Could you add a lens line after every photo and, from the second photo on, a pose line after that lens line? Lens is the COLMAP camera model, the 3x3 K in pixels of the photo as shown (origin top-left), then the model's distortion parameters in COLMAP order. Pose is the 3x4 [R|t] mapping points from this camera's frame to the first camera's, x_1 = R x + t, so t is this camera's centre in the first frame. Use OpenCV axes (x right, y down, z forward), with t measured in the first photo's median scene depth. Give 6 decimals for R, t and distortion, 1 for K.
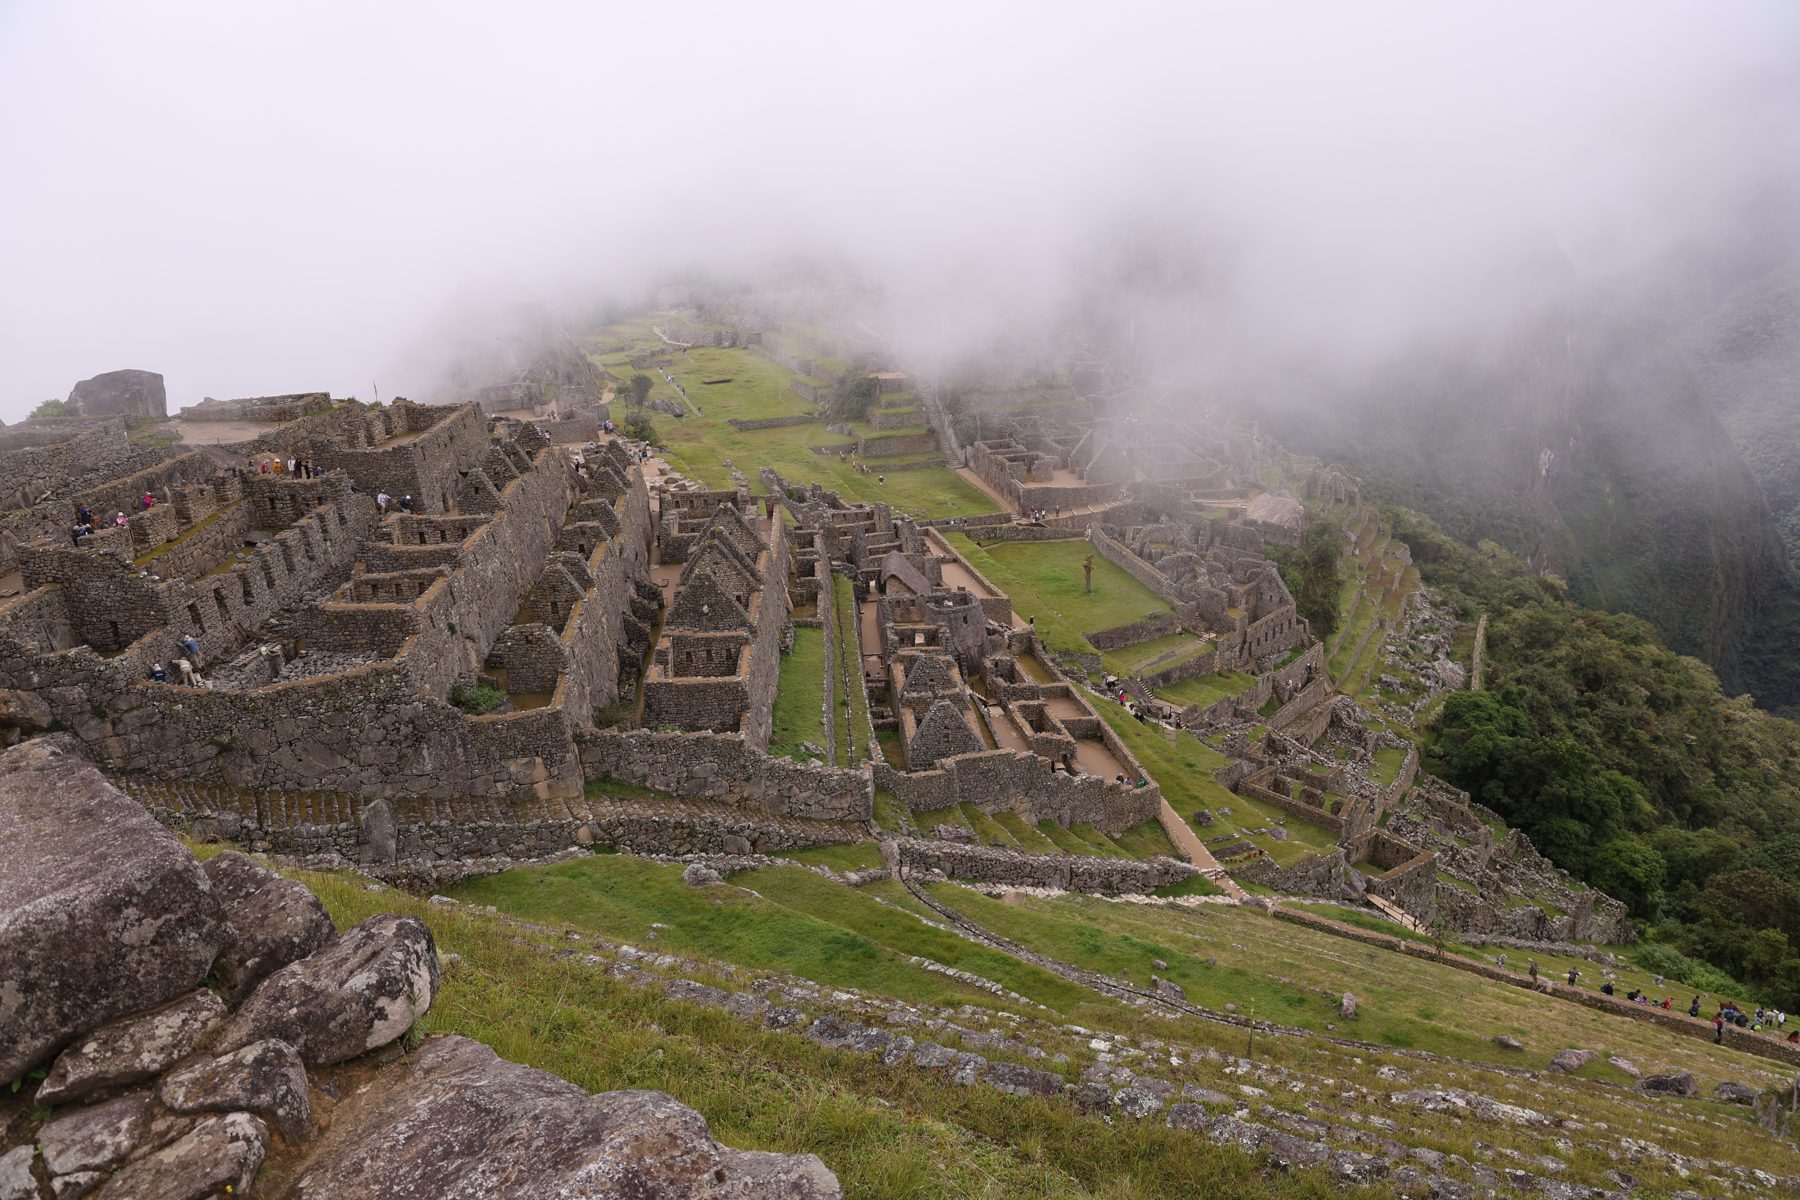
lens RADIAL K [[1102.8, 0, 900.0], [0, 1102.8, 600.0], [0, 0, 1]] dist [-0.058314, 0.042460]
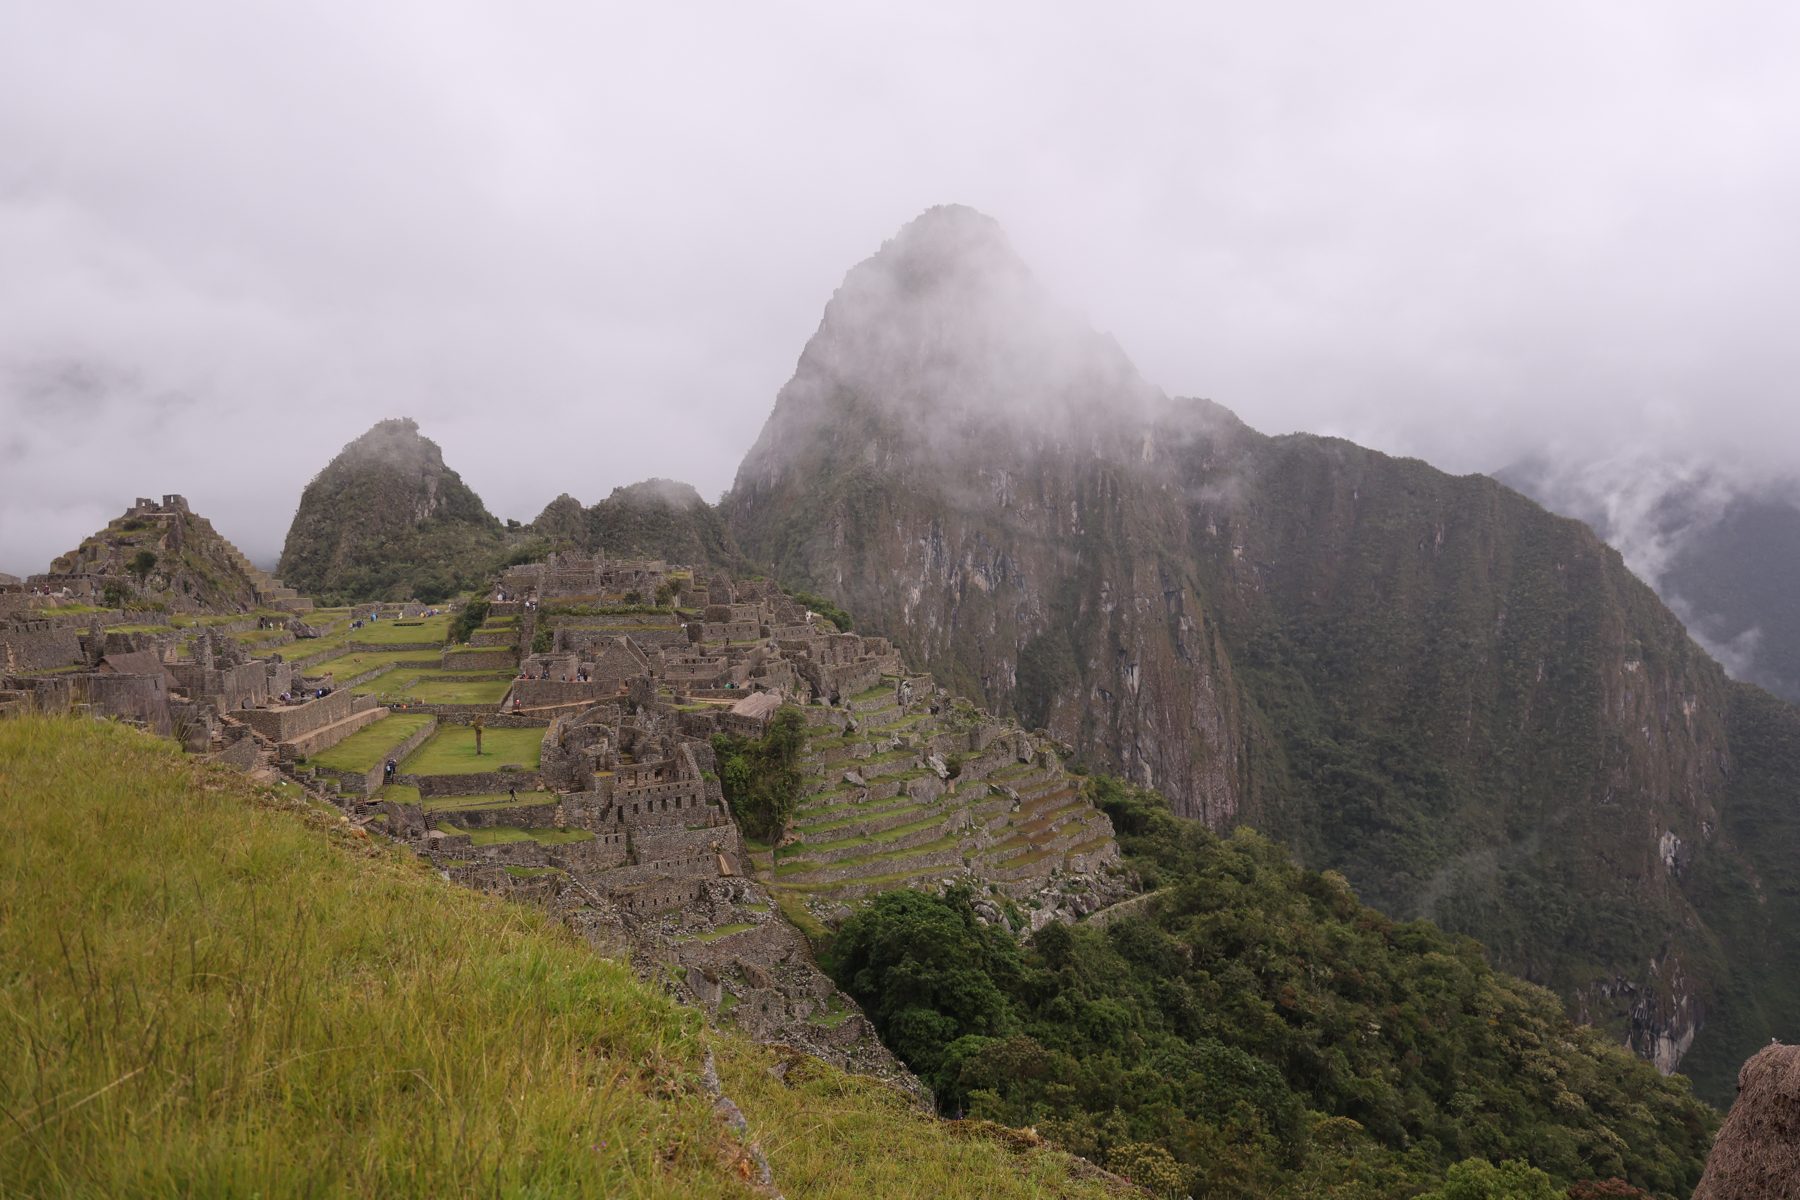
lens RADIAL K [[1244.5, 0, 864.8], [0, 1244.5, 597.2], [0, 0, 1]] dist [-0.079831, 0.069745]
pose [[0.996300, 0.023334, -0.082718, 0.416607], [-0.048128, 0.948855, -0.312021, 0.129558], [0.071207, 0.314847, 0.946468, -0.042944]]
